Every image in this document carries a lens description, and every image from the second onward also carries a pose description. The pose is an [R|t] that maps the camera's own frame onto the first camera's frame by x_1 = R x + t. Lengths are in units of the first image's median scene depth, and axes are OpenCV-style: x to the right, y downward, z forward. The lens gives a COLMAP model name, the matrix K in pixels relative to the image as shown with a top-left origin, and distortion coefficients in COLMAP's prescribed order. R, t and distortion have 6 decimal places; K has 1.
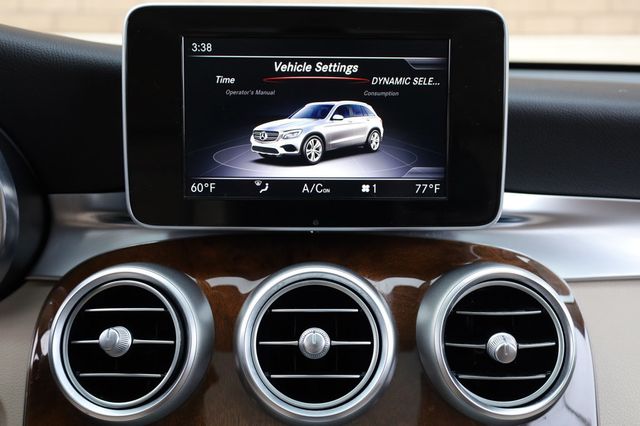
lens RADIAL K [[689.6, 0, 325.5], [0, 689.6, 211.8], [0, 0, 1]] dist [-0.100055, 0.000000]
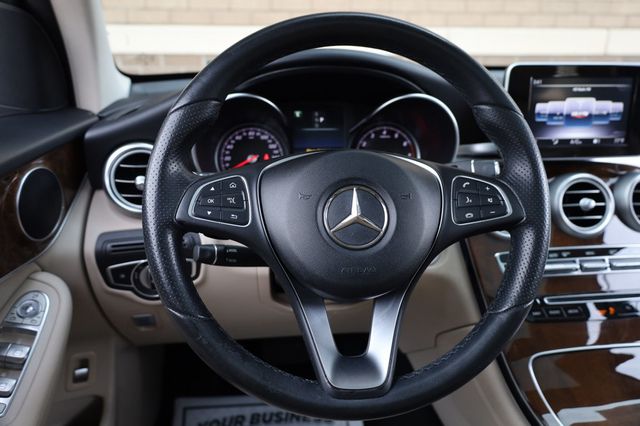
lens RADIAL K [[493.9, 0, 321.3], [0, 493.9, 214.2], [0, 0, 1]] dist [-0.003300, -0.001164]
pose [[0.993987, -0.032784, 0.104478, -1.098377], [0.014923, 0.985784, 0.167353, -0.087849], [-0.108479, -0.164788, 0.980346, -0.638143]]
